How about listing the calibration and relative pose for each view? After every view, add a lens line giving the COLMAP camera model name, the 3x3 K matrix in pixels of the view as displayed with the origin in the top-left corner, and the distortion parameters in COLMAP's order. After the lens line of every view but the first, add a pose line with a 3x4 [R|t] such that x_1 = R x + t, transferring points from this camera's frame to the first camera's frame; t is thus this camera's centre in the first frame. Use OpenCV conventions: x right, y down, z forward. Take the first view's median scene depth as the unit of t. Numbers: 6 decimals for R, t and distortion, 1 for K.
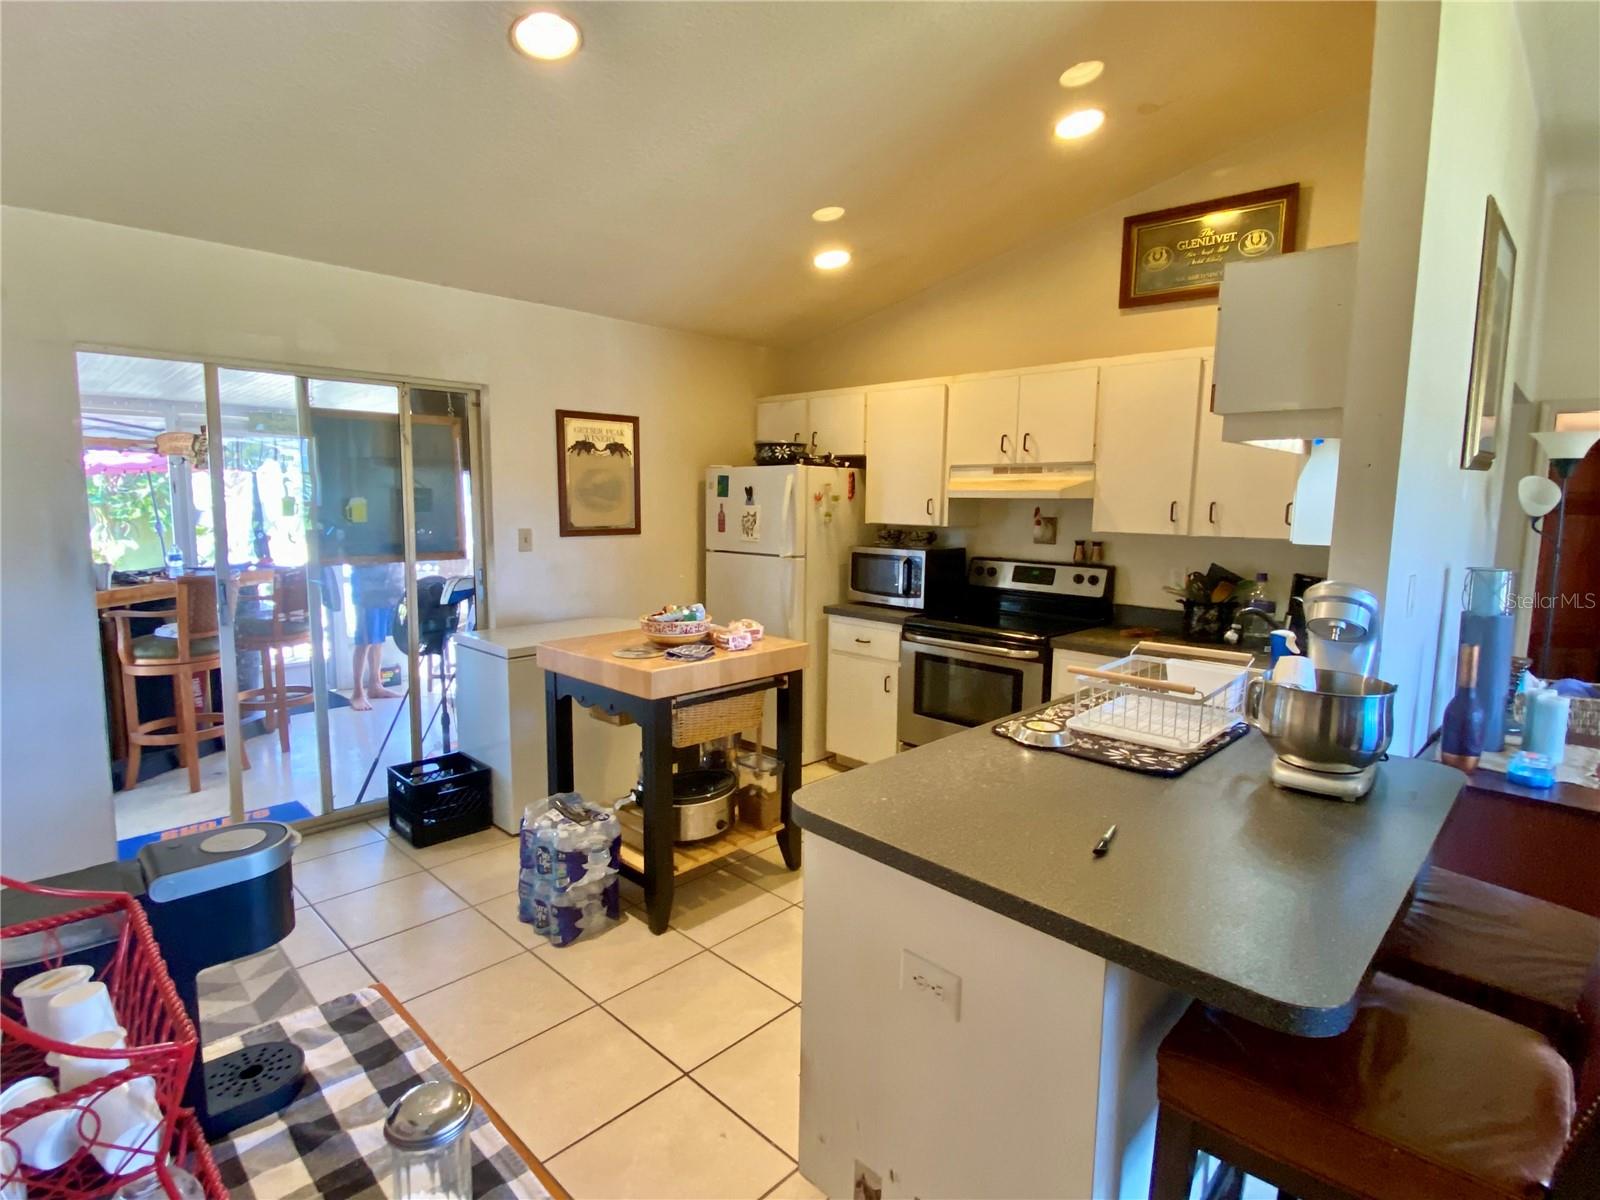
lens RADIAL K [[824.0, 0, 795.7], [0, 824.0, 599.5], [0, 0, 1]] dist [-0.000875, -0.003056]
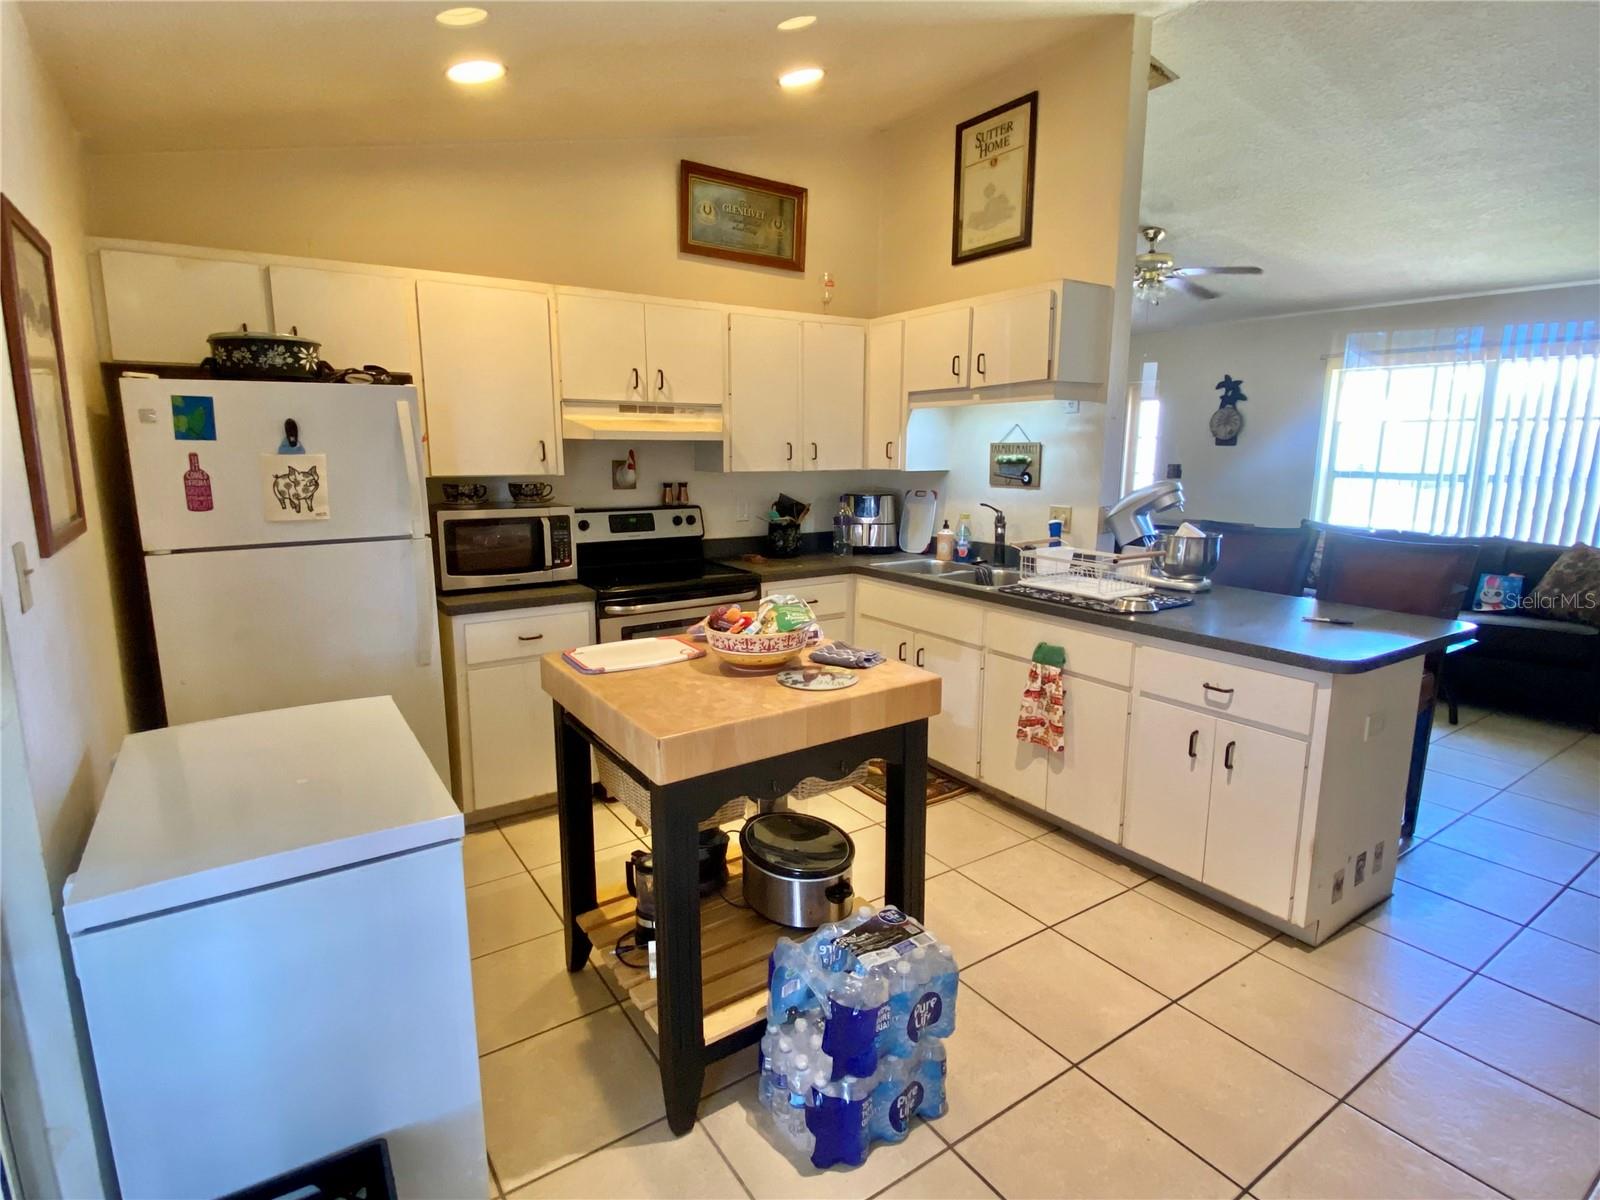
lens RADIAL K [[824.0, 0, 802.0], [0, 824.0, 596.0], [0, 0, 1]] dist [-0.000875, -0.003056]
pose [[0.183953, -0.188348, 0.964721, -0.670773], [0.115695, 0.978796, 0.169035, -0.095165], [-0.976103, 0.080519, 0.201843, 0.713387]]
